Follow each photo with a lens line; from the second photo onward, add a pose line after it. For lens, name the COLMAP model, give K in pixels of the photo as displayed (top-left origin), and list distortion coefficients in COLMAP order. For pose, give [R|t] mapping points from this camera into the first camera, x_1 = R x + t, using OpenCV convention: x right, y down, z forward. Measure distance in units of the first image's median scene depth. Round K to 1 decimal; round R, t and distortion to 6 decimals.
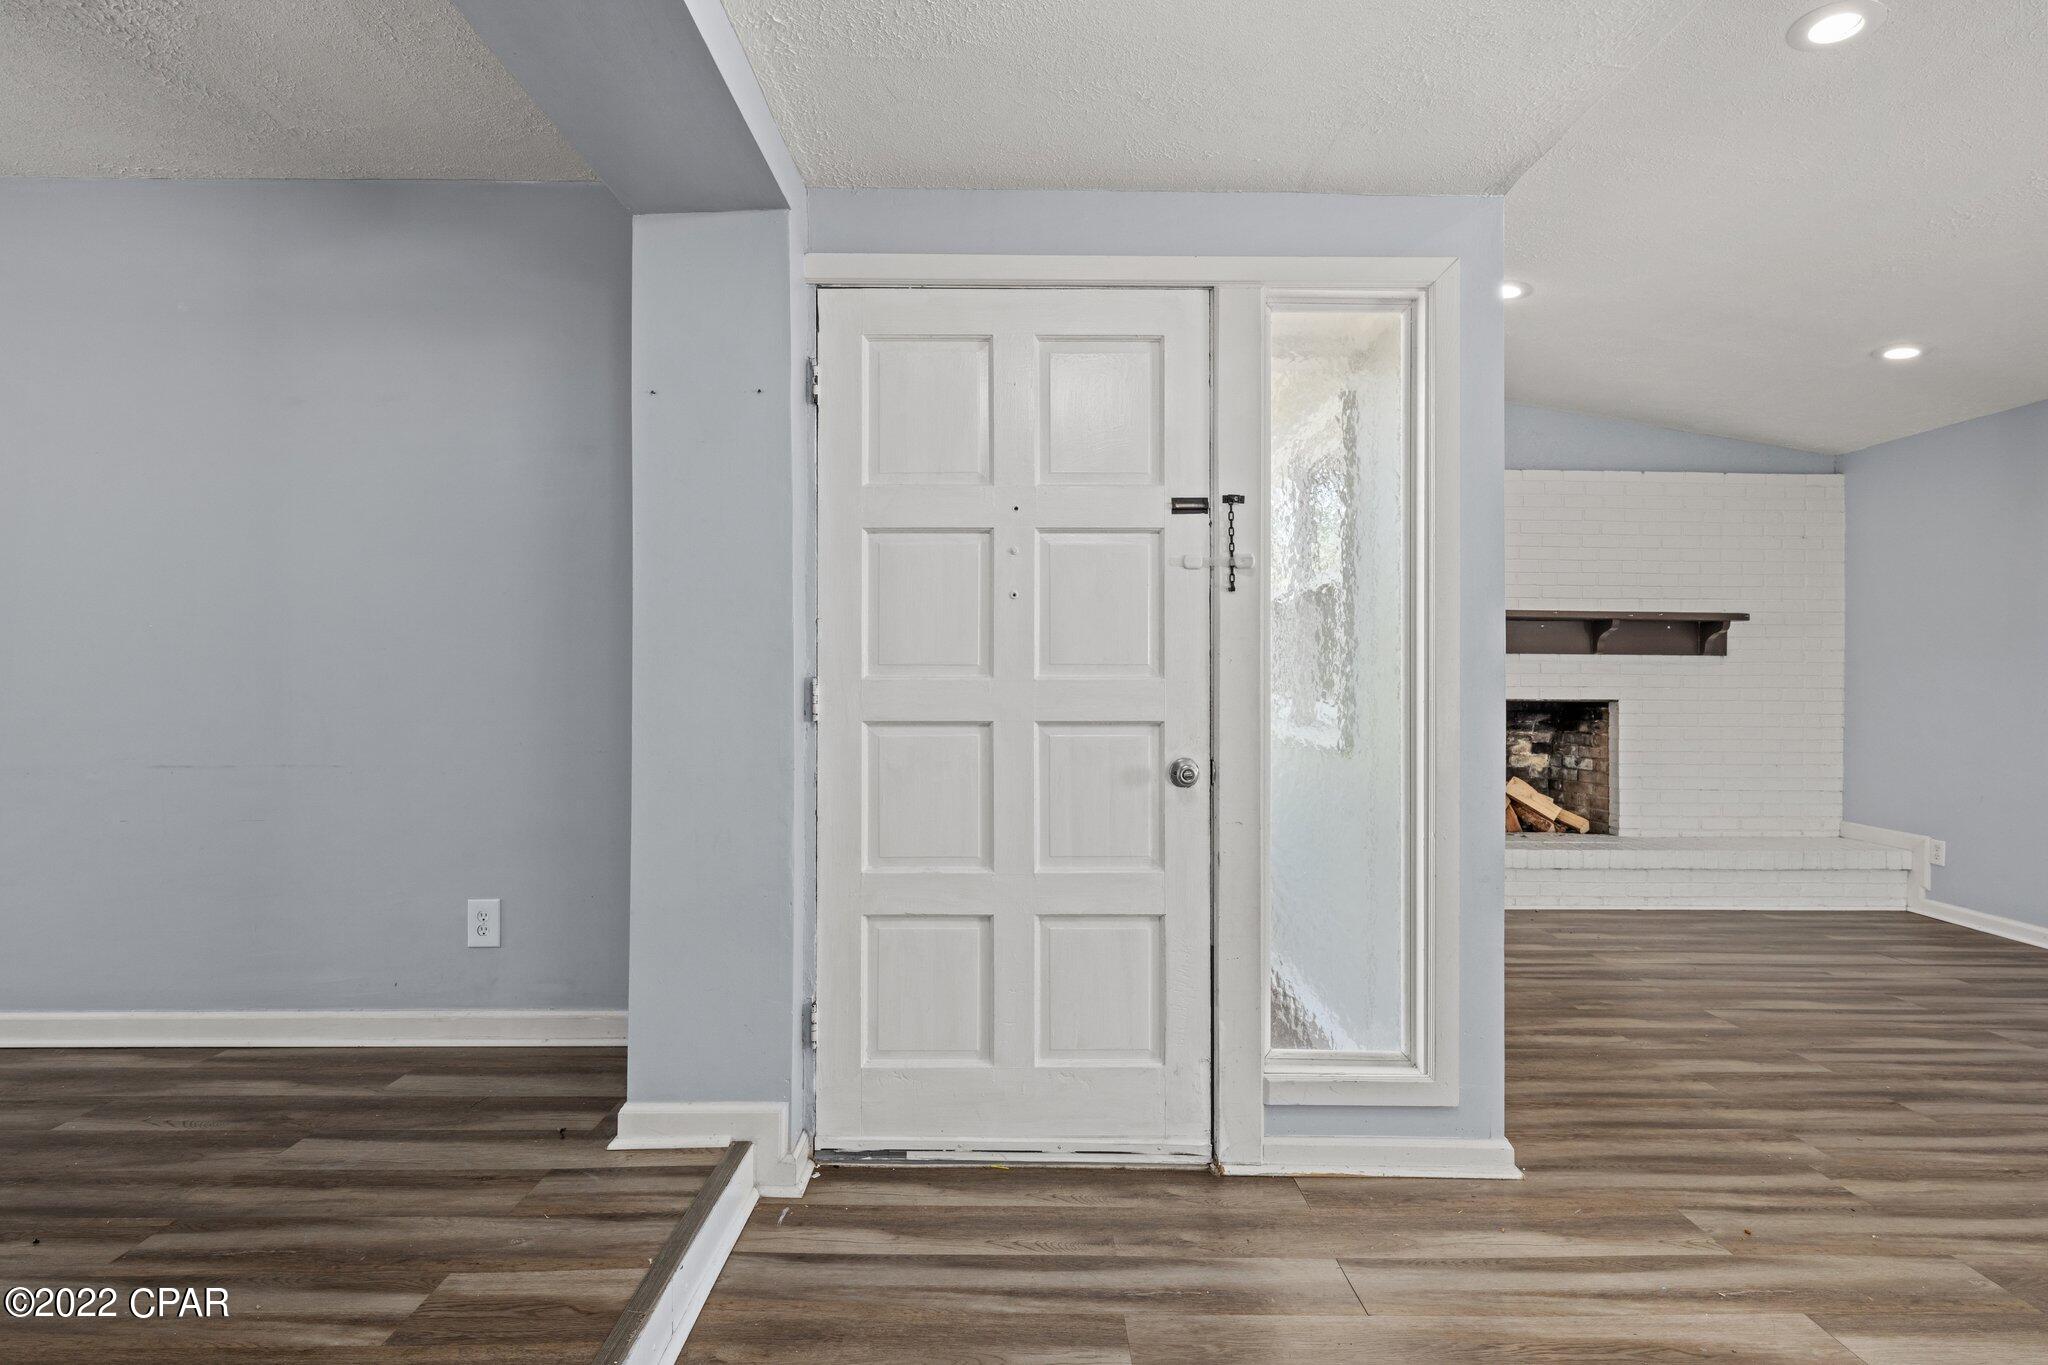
lens RADIAL K [[980.9, 0, 1025.6], [0, 980.9, 669.3], [0, 0, 1]] dist [0.001145, -0.000327]
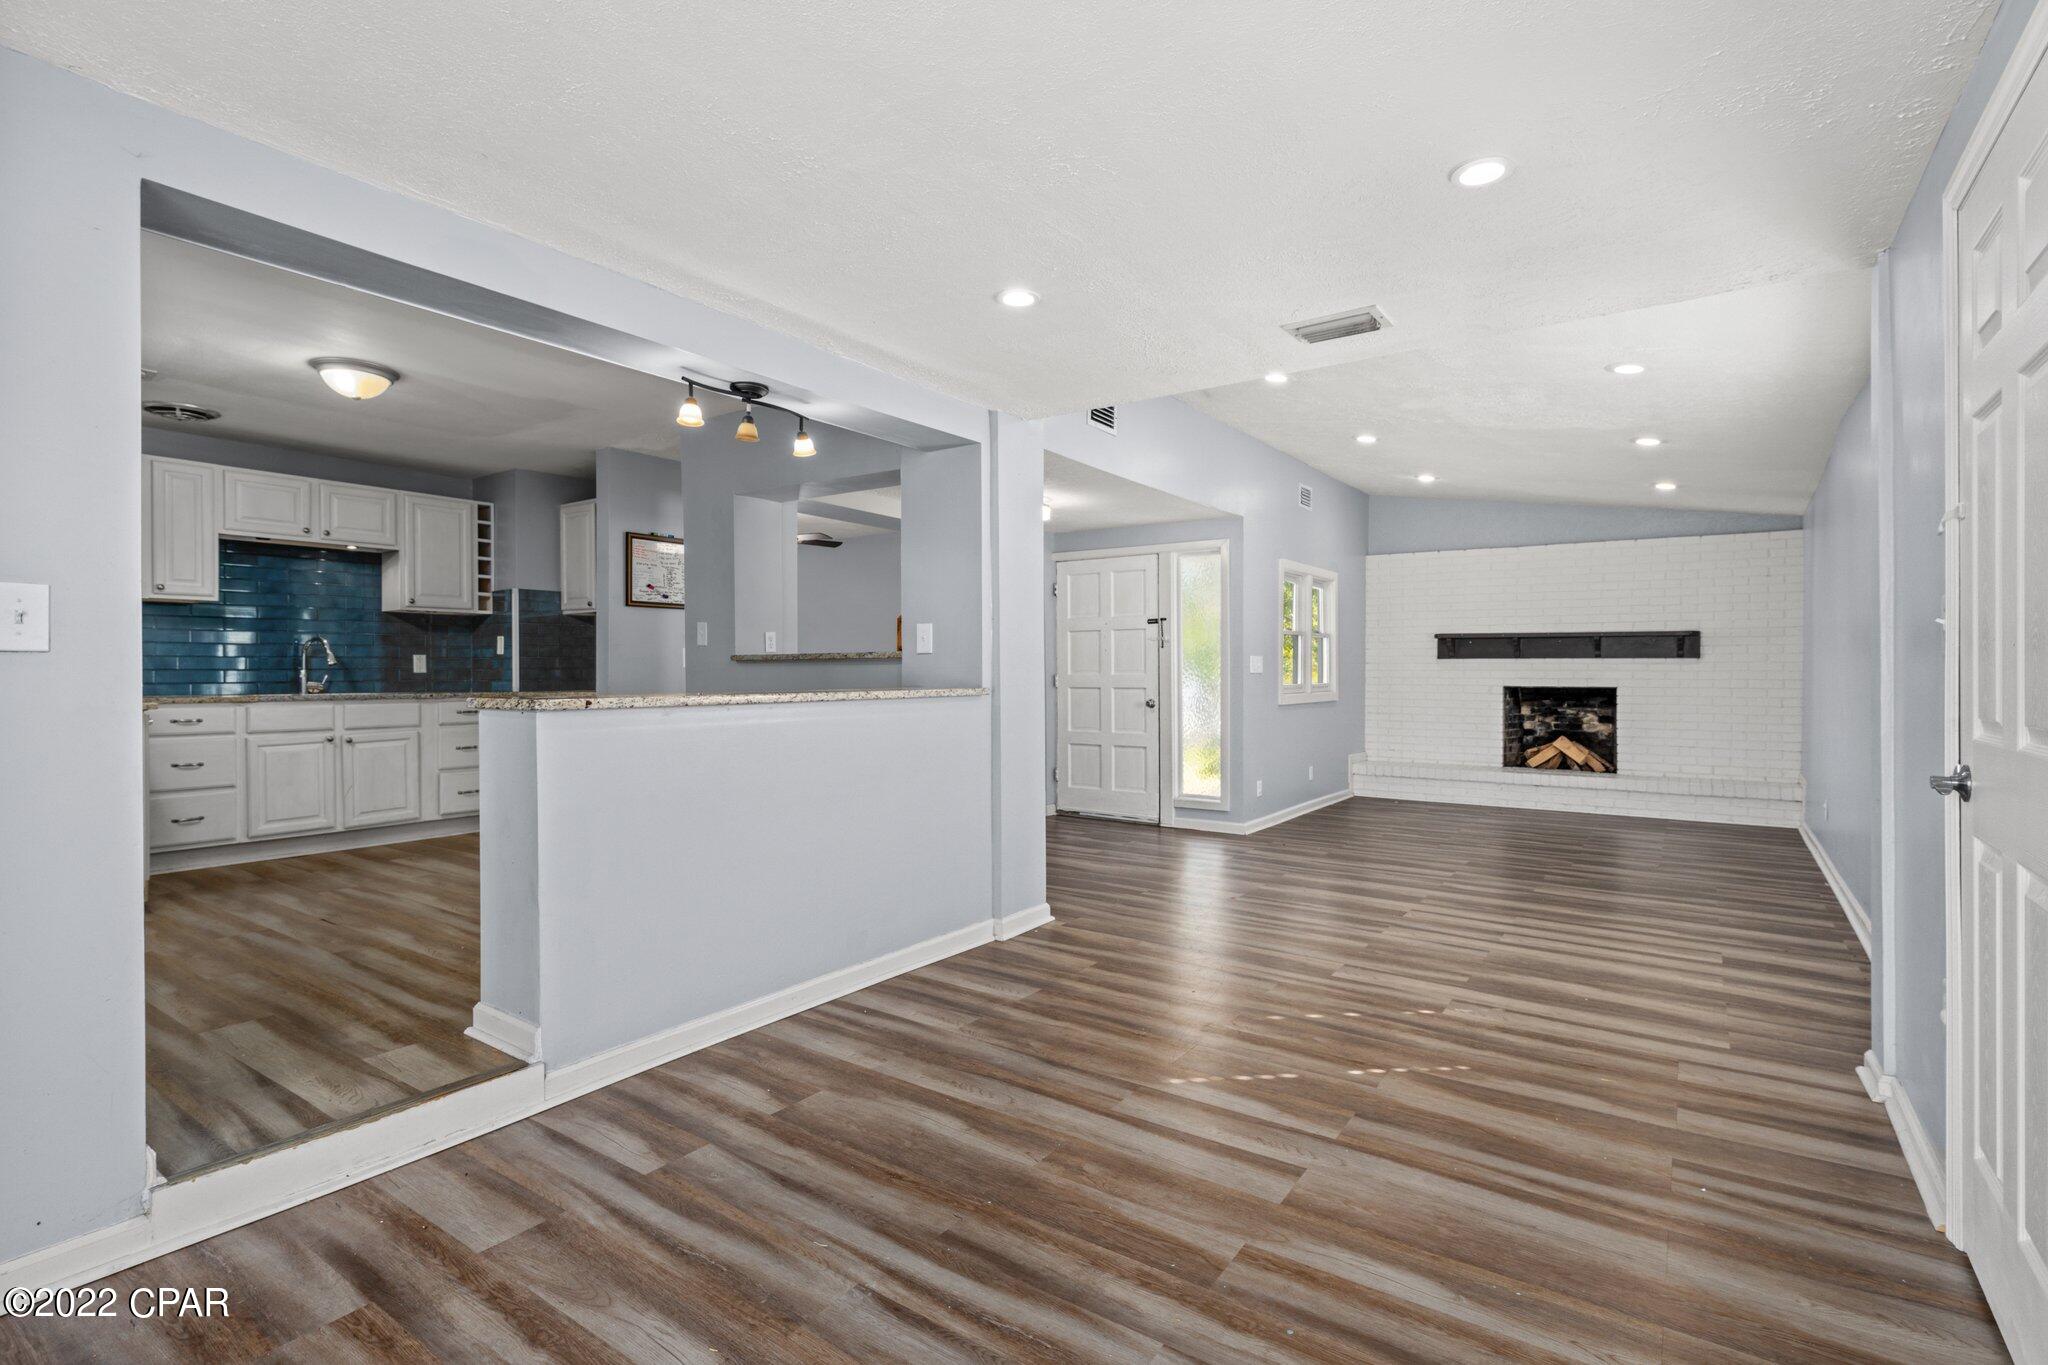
lens RADIAL K [[964.0, 0, 1027.1], [0, 964.0, 675.7], [0, 0, 1]] dist [0.003695, -0.000063]
pose [[0.816860, -0.001831, -0.576833, 0.896327], [0.007828, 0.999938, 0.007912, -0.008390], [0.576783, -0.010978, 0.816824, -0.993322]]
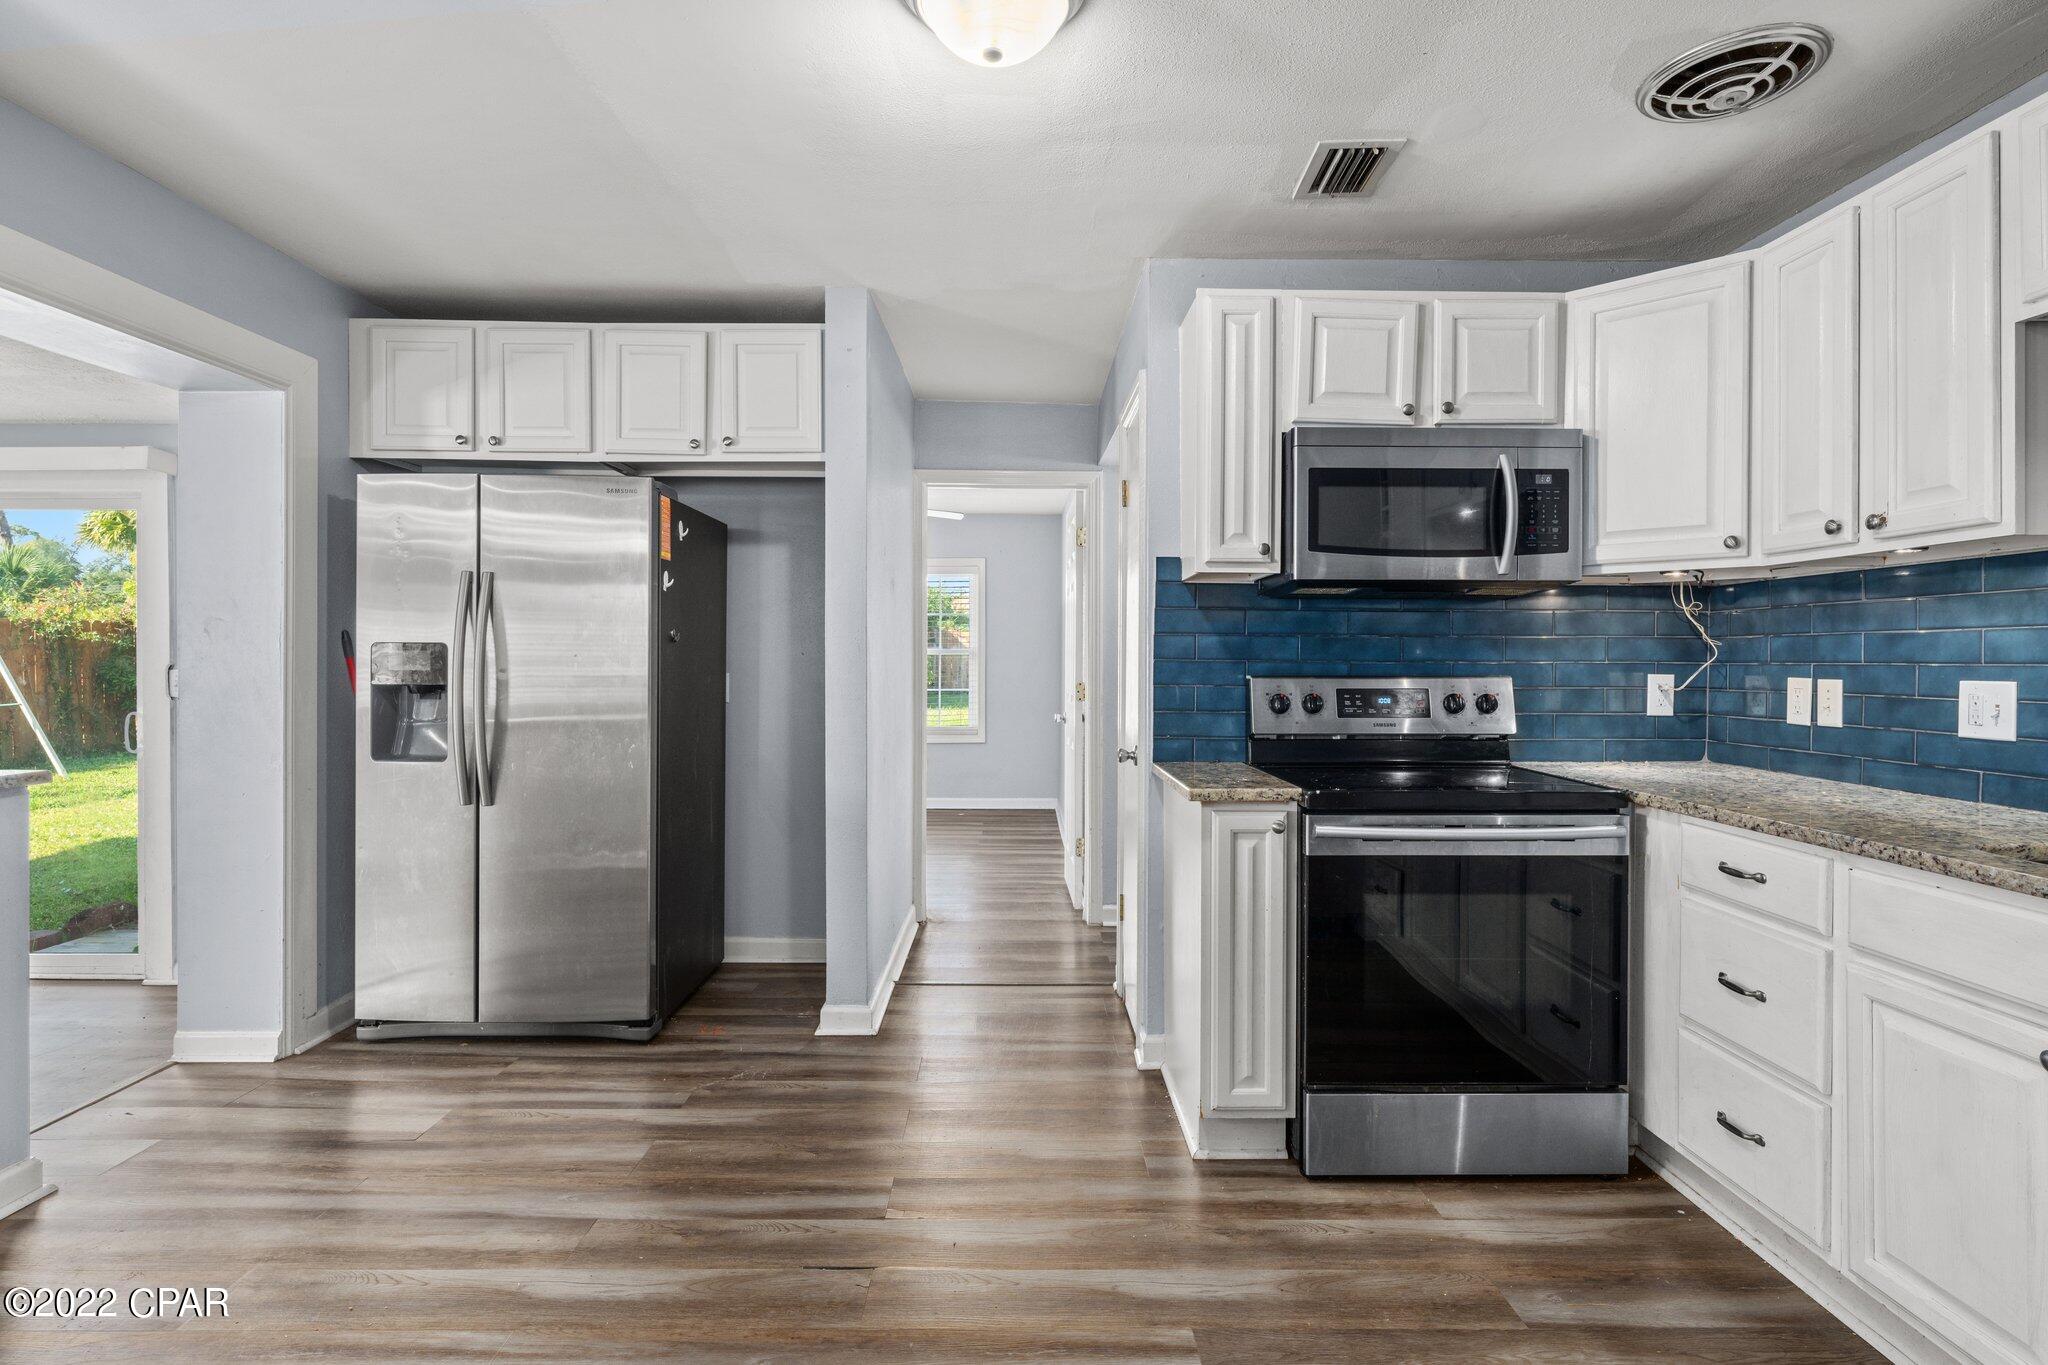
lens RADIAL K [[1013.2, 0, 1031.1], [0, 1013.2, 661.8], [0, 0, 1]] dist [0.002521, 0.000260]
pose [[-0.999902, -0.003970, -0.013437, -0.288711], [-0.003895, 0.999977, -0.005551, -0.047274], [0.013458, -0.005498, -0.999894, -0.141054]]
